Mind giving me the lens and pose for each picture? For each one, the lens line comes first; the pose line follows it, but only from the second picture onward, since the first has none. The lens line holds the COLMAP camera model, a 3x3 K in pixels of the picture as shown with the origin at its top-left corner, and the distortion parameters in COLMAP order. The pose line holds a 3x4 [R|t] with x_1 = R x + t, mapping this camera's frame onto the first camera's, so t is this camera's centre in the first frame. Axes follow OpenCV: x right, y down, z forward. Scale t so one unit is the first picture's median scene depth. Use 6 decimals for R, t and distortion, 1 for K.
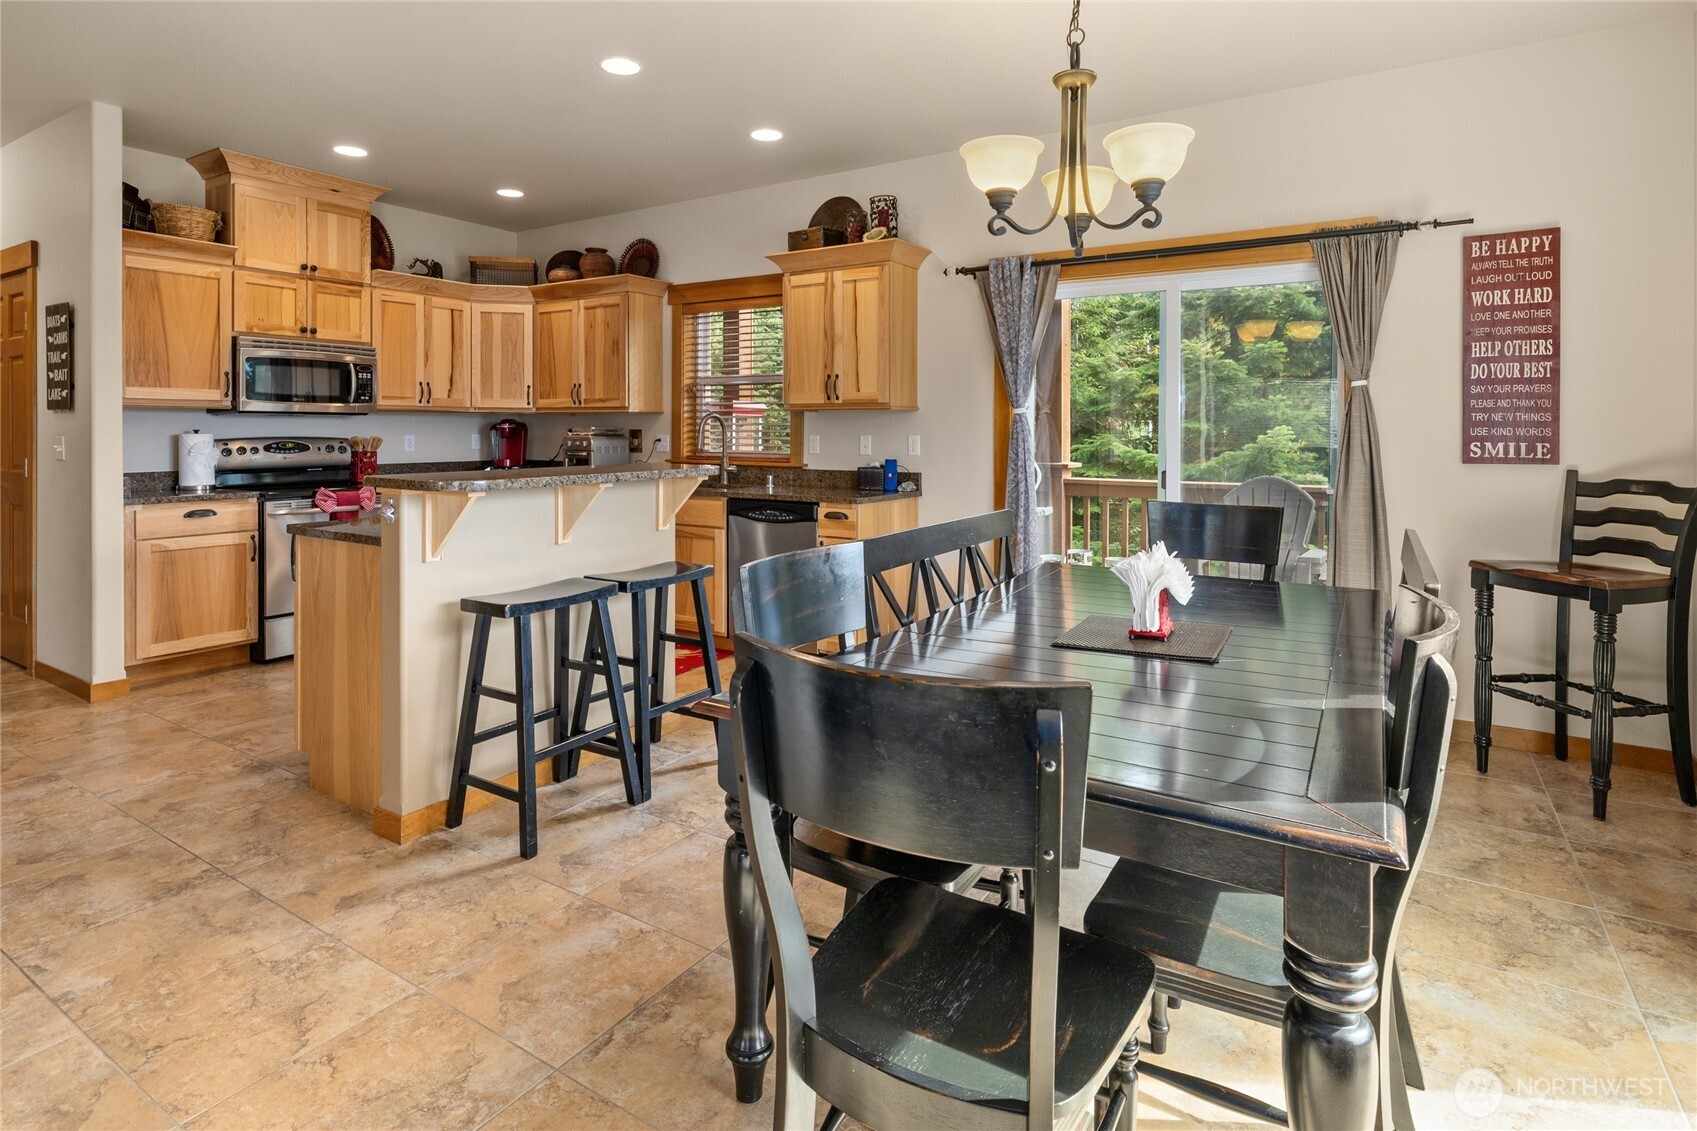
lens RADIAL K [[877.0, 0, 847.5], [0, 877.0, 437.4], [0, 0, 1]] dist [-0.007167, 0.002257]
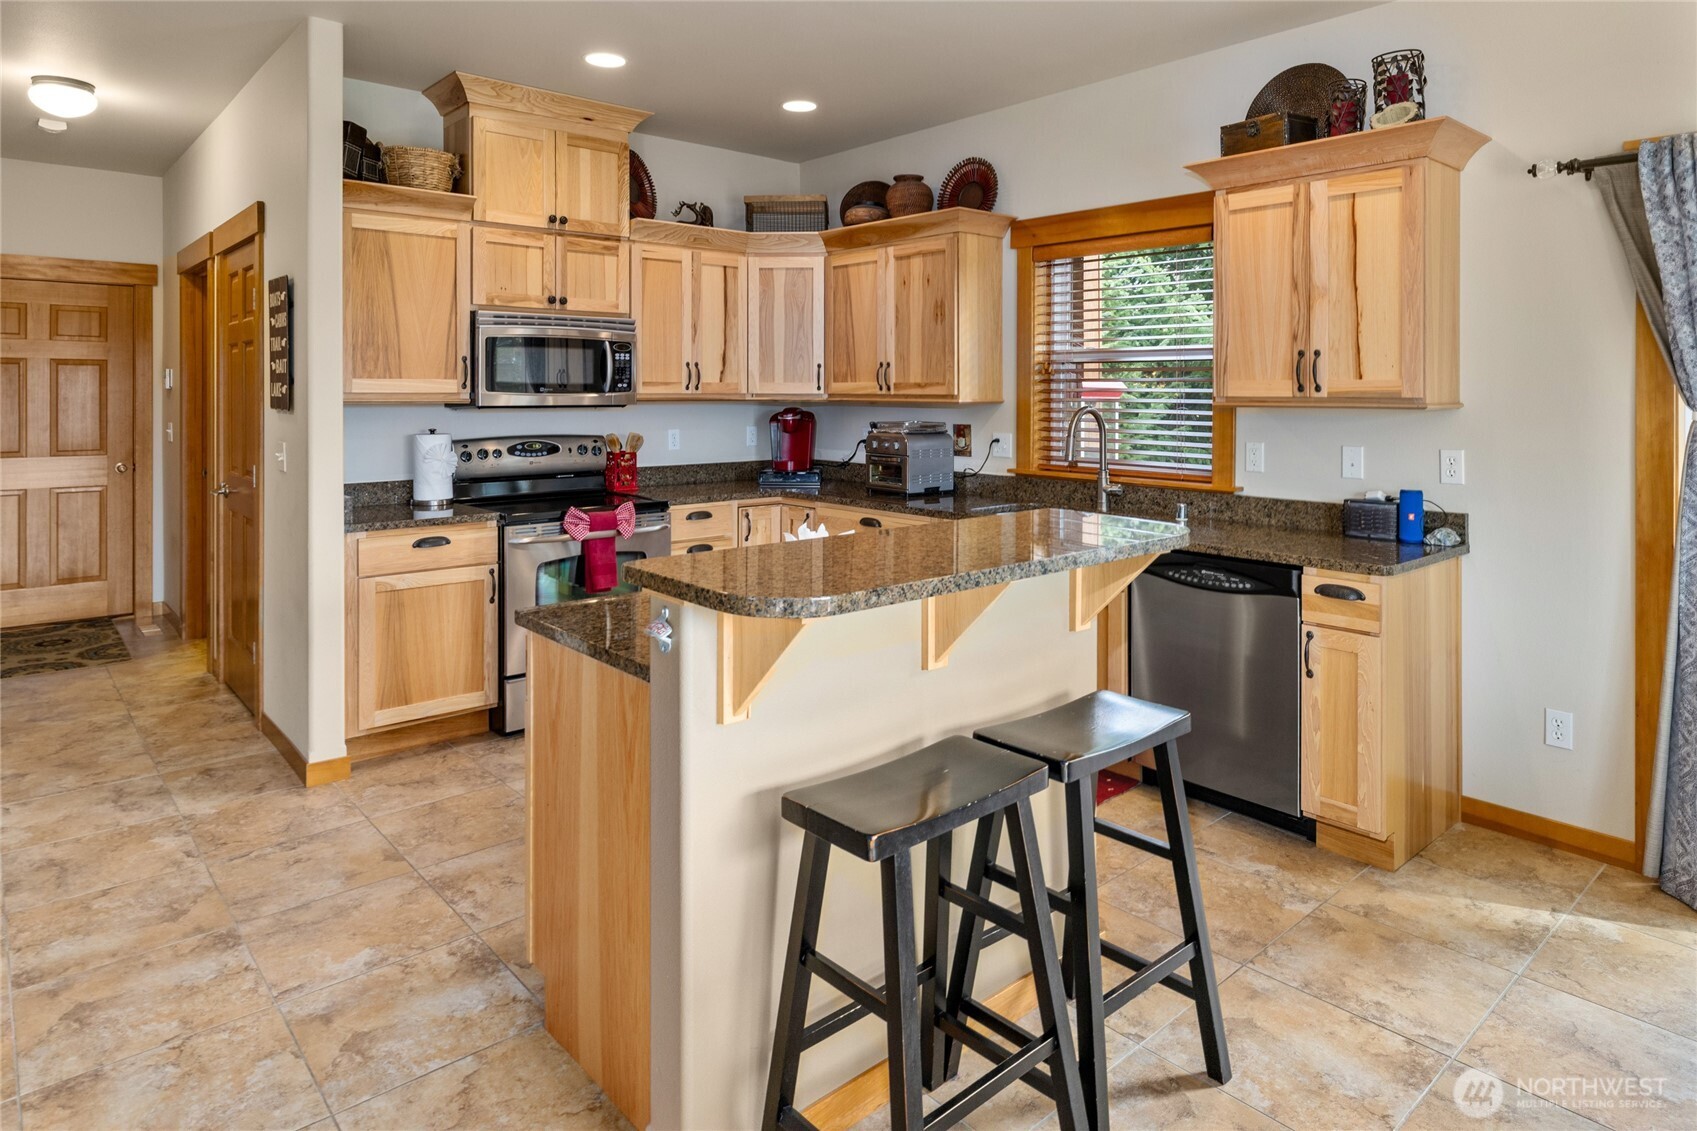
lens RADIAL K [[987.9, 0, 847.7], [0, 987.9, 399.4], [0, 0, 1]] dist [-0.001074, -0.000294]
pose [[0.961351, 0.000561, -0.275325, -0.139515], [-0.000246, 0.999999, 0.001178, -0.038945], [0.275326, -0.001065, 0.961350, 0.250755]]
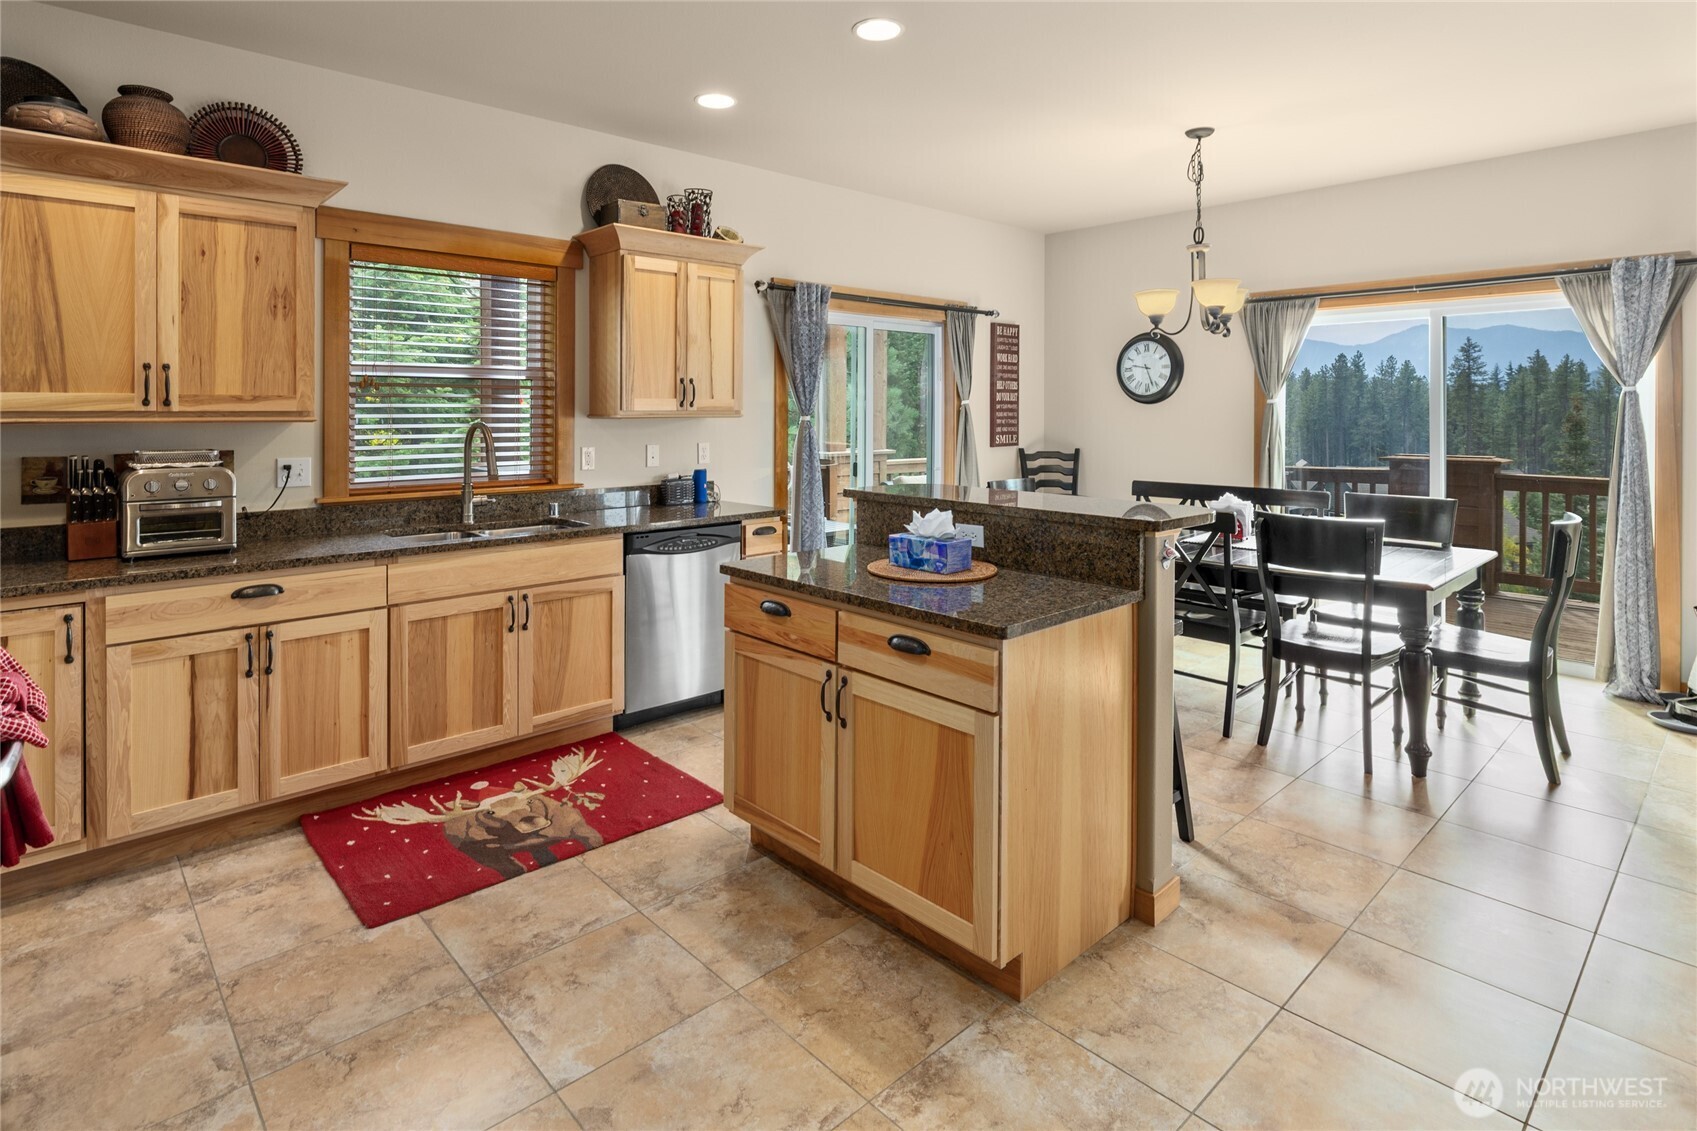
lens RADIAL K [[877.0, 0, 835.5], [0, 877.0, 411.1], [0, 0, 1]] dist [-0.007167, 0.002257]
pose [[0.258653, -0.008167, 0.965936, -0.855919], [0.005848, 0.999959, 0.006889, -0.044586], [-0.965953, 0.003867, 0.258690, 0.634828]]
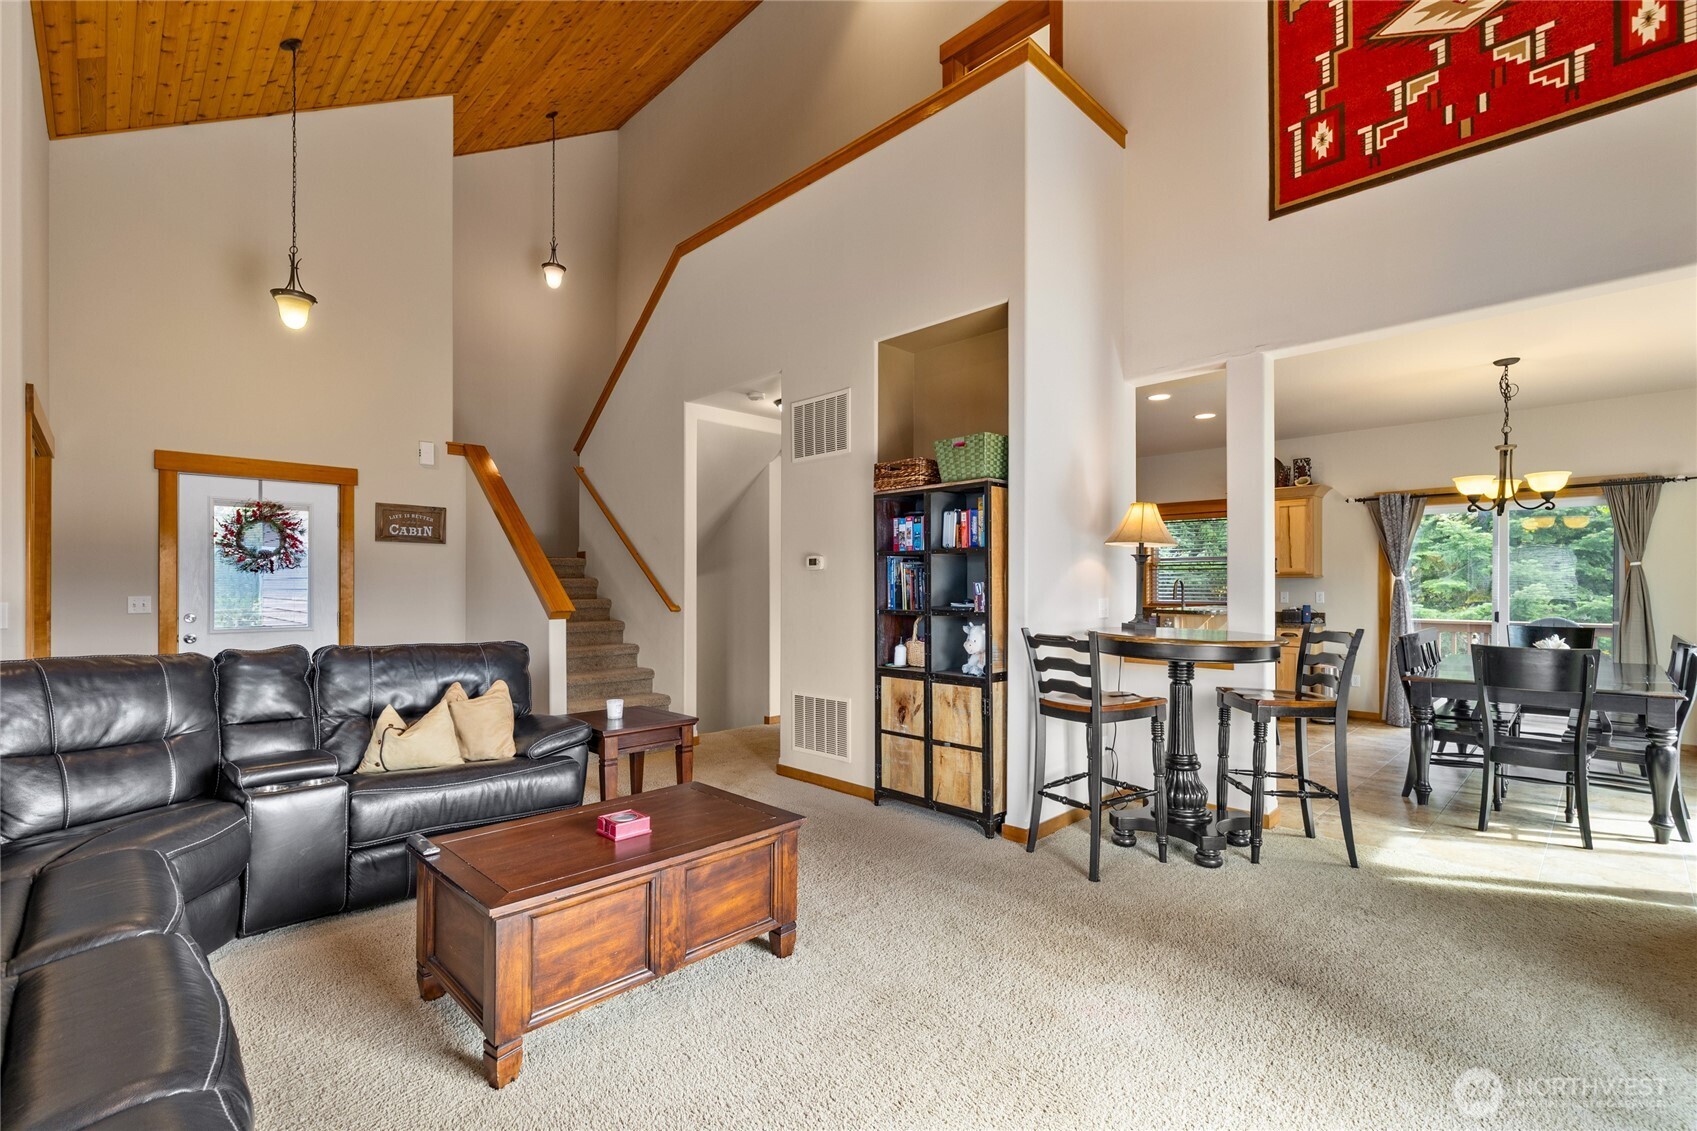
lens RADIAL K [[746.1, 0, 839.8], [0, 746.1, 590.8], [0, 0, 1]] dist [-0.003217, -0.001123]
pose [[0.968873, -0.000734, -0.247557, -0.512751], [0.000611, 1.000000, -0.000573, -0.003756], [0.247557, 0.000403, 0.968873, -0.732040]]
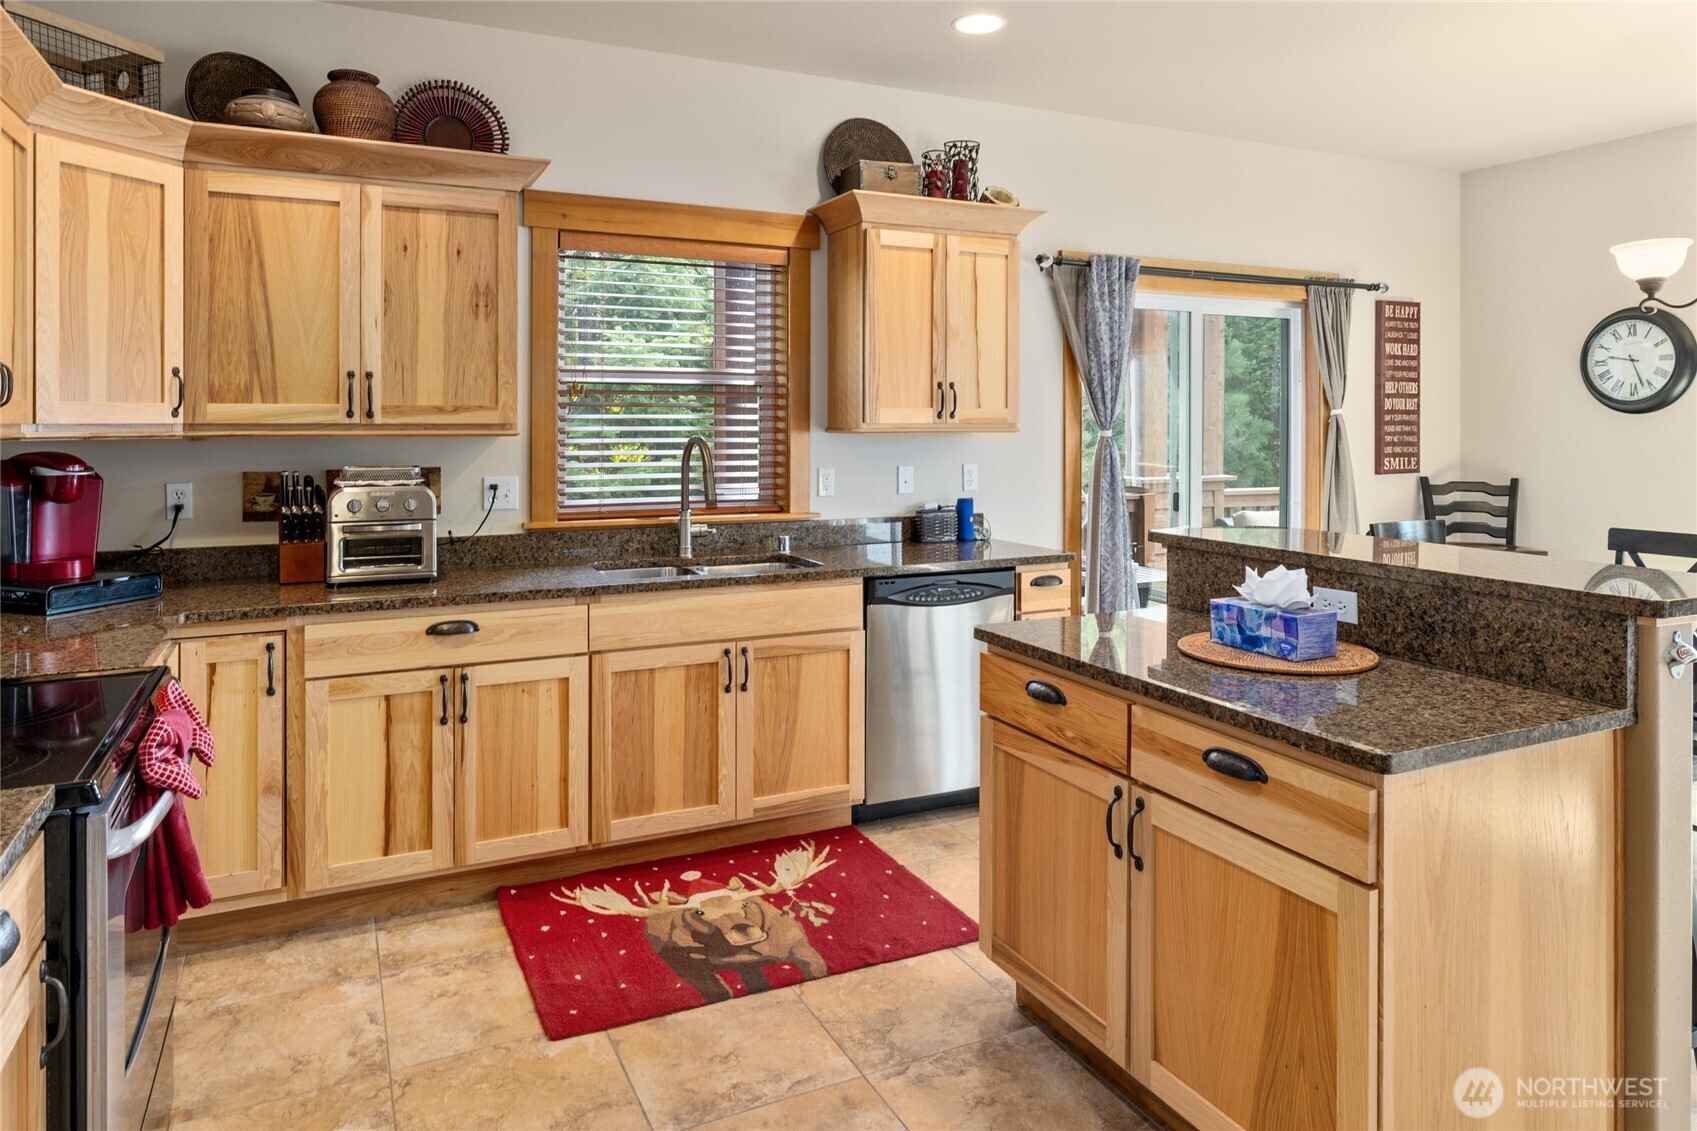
lens RADIAL K [[1073.7, 0, 829.4], [0, 1073.7, 415.9], [0, 0, 1]] dist [-0.003393, 0.001607]
pose [[0.532345, -0.001790, 0.846526, -0.808104], [0.006834, 0.999974, -0.002183, -0.044474], [-0.846500, 0.006948, 0.532343, 0.633781]]
